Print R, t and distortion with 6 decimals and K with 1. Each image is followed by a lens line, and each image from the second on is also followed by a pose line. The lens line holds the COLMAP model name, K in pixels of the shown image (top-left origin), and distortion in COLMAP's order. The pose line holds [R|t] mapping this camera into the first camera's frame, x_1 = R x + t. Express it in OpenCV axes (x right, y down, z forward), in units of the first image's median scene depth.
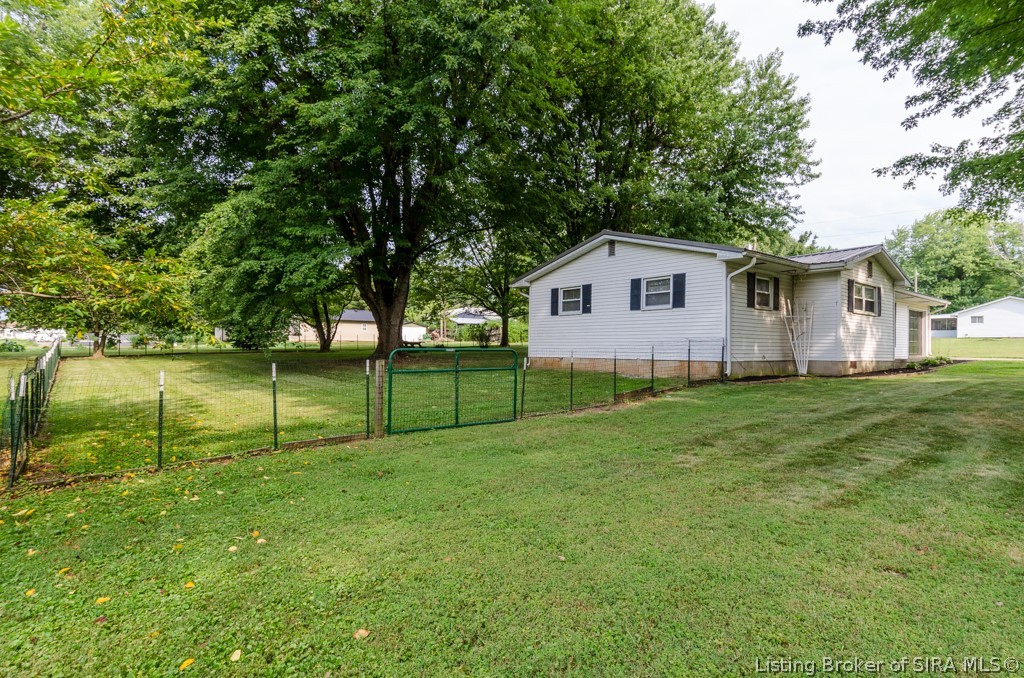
lens RADIAL K [[547.9, 0, 515.1], [0, 547.9, 349.2], [0, 0, 1]] dist [0.007572, -0.001562]
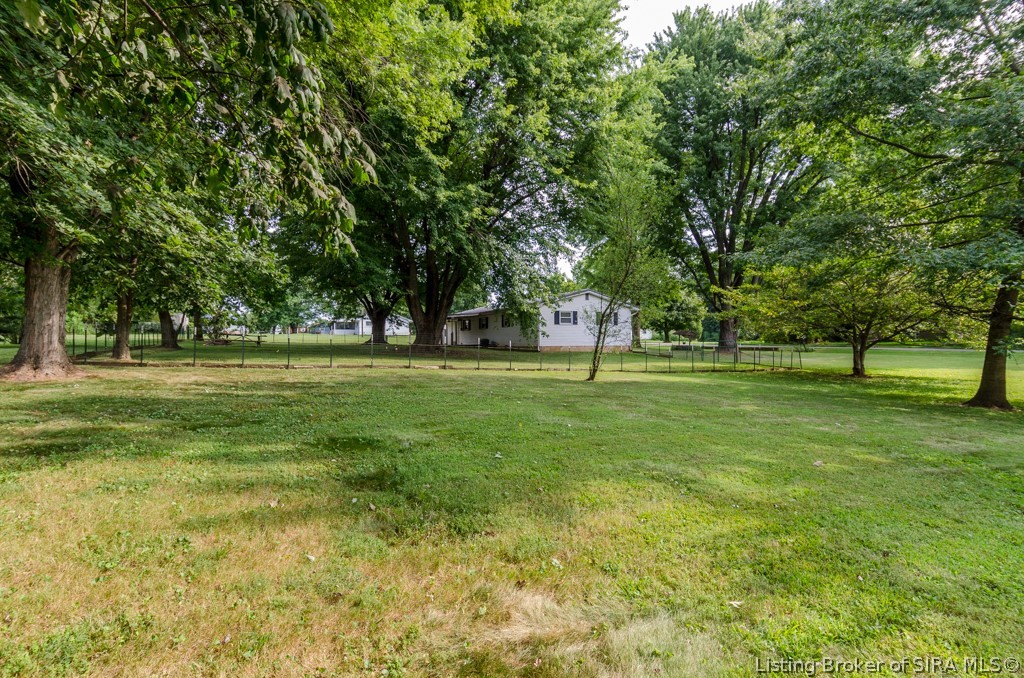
lens RADIAL K [[547.9, 0, 508.1], [0, 547.9, 344.3], [0, 0, 1]] dist [0.007572, -0.001562]
pose [[0.238812, -0.008129, 0.971032, -2.076799], [0.006093, 0.999958, 0.006872, -0.005846], [-0.971047, 0.004275, 0.238852, 0.774785]]
